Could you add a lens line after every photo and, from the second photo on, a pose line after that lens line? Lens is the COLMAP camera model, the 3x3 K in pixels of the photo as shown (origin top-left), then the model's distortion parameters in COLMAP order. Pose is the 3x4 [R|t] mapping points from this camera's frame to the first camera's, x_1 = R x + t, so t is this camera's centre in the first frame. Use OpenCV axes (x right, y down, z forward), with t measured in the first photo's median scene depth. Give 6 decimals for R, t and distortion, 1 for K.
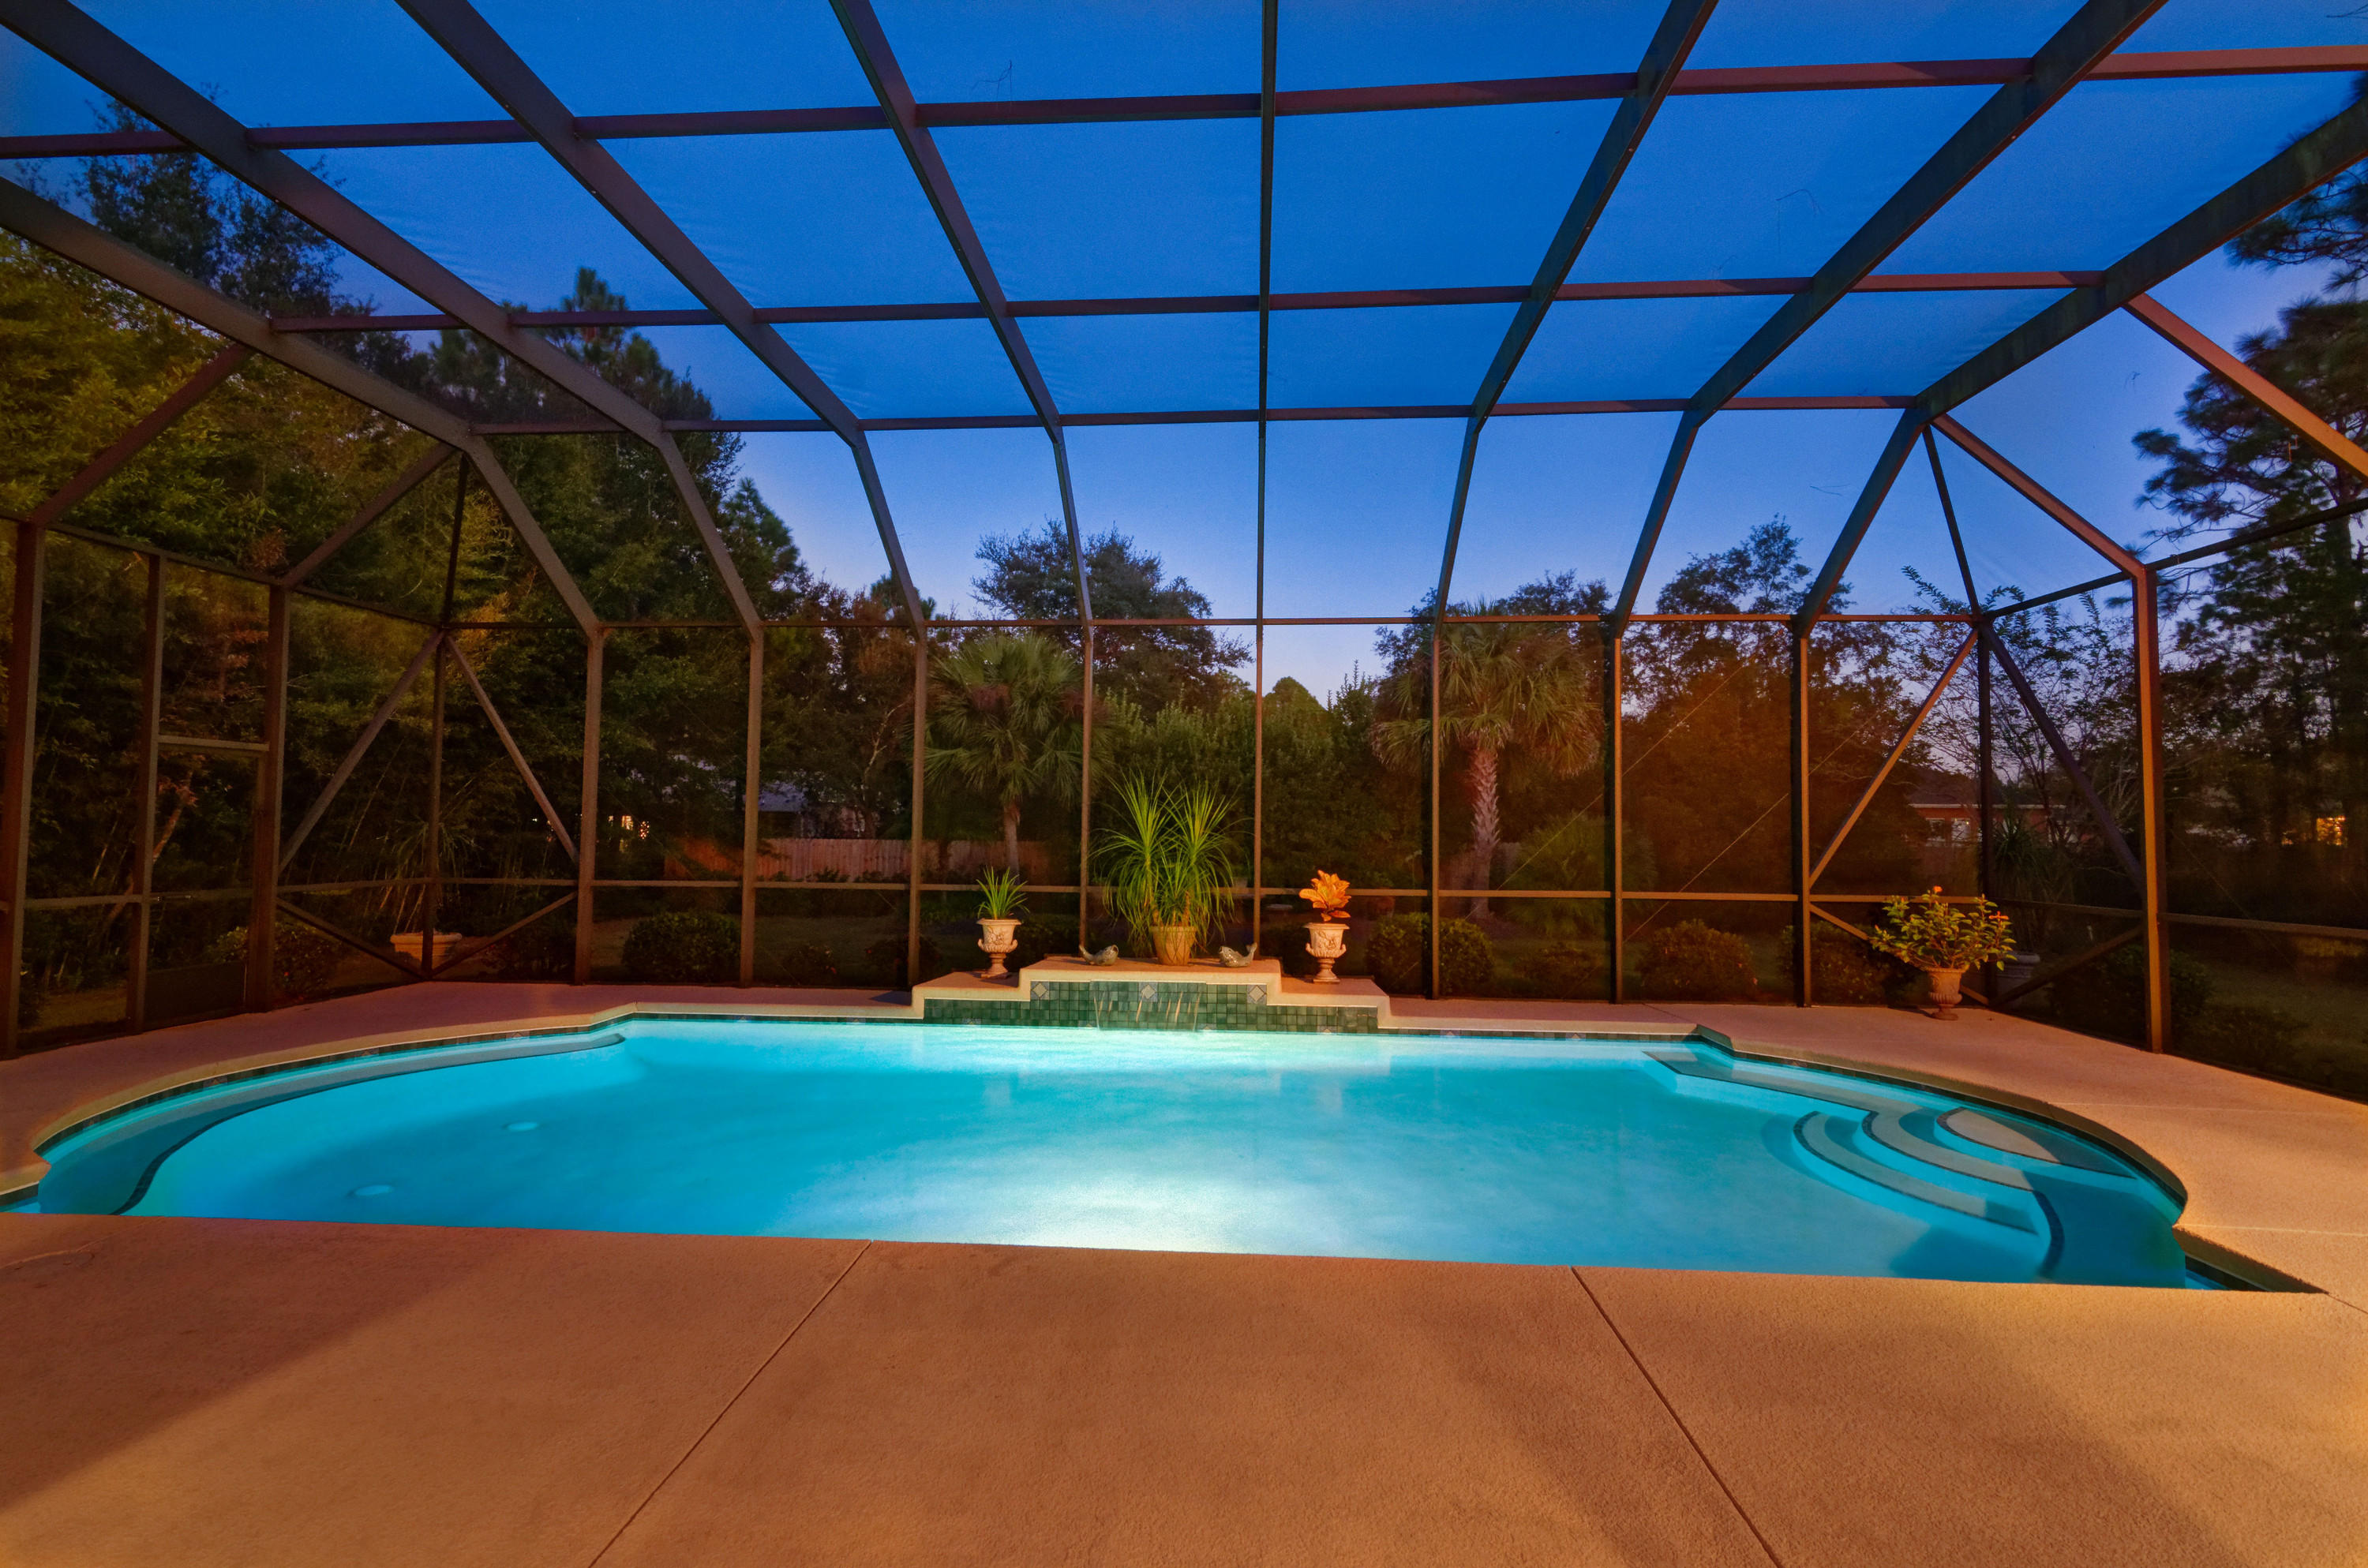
lens RADIAL K [[1174.8, 0, 1140.5], [0, 1174.8, 785.0], [0, 0, 1]] dist [0.019477, 0.000090]
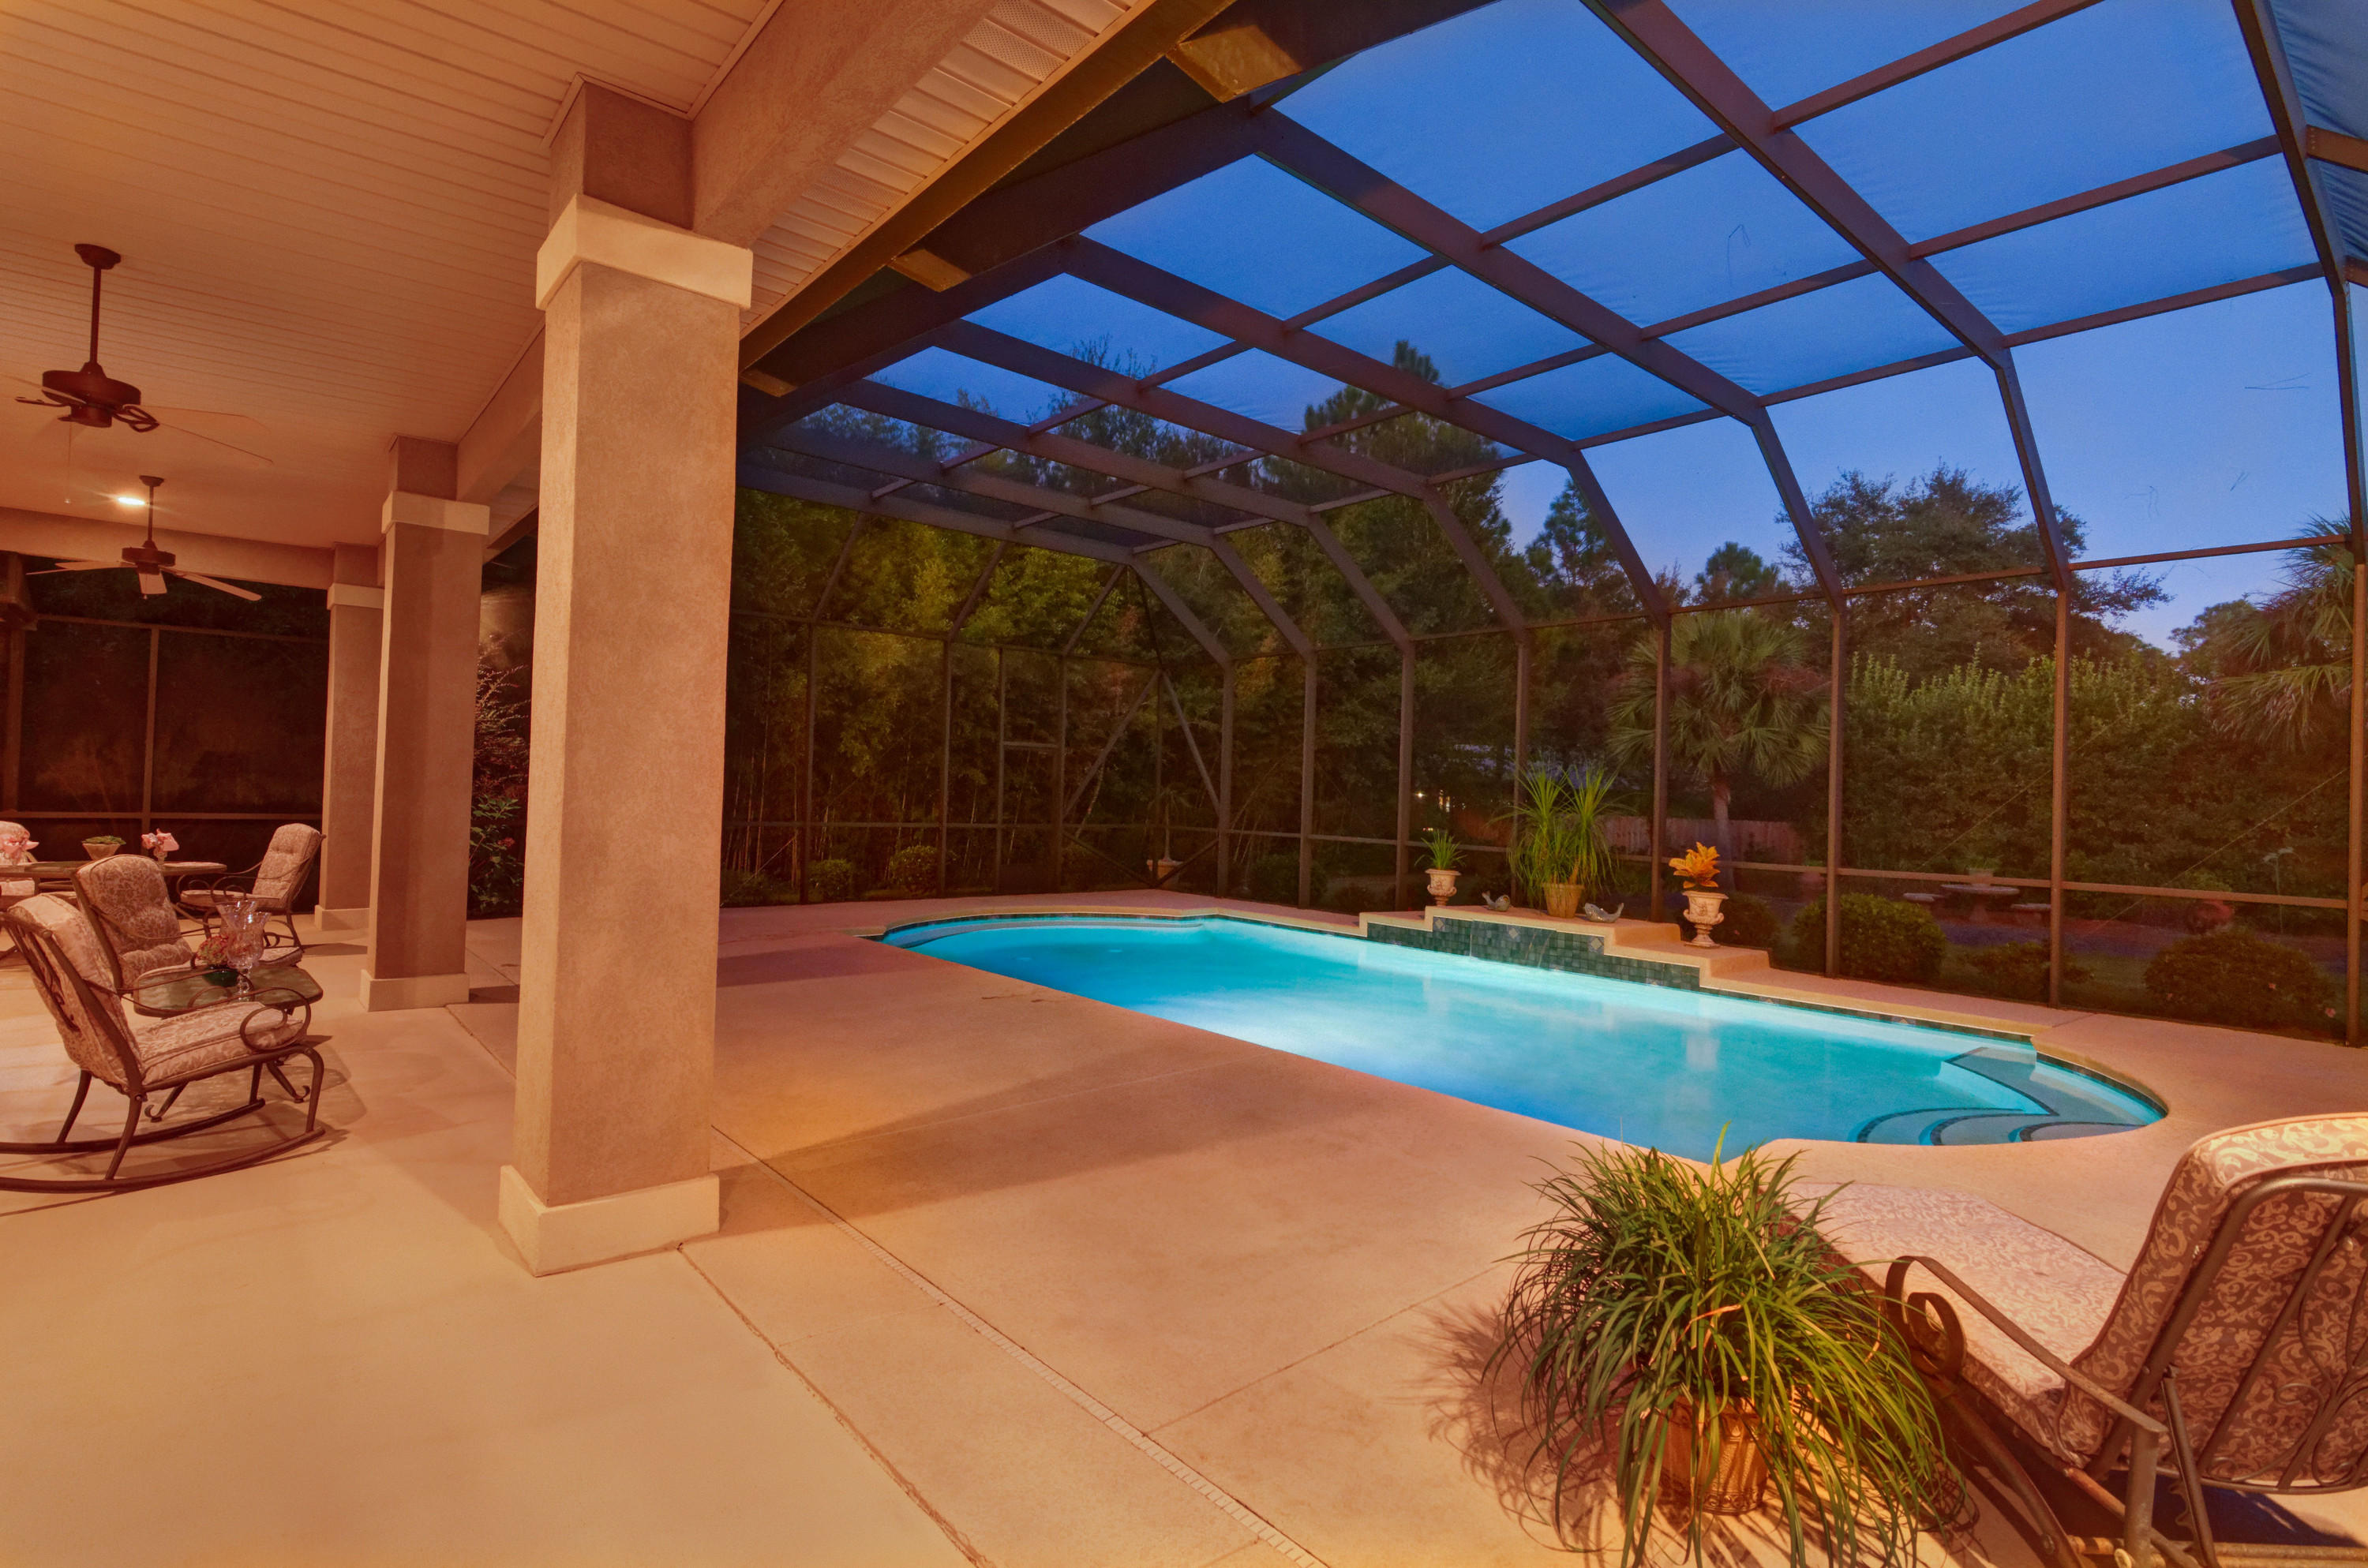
lens RADIAL K [[1109.0, 0, 1184.0], [0, 1109.0, 784.0], [0, 0, 1]] dist [-0.001086, -0.000143]
pose [[0.710702, 0.006458, -0.703463, 0.543826], [0.005437, 0.999878, 0.014672, 0.000948], [0.703472, -0.014252, 0.710580, -0.061047]]
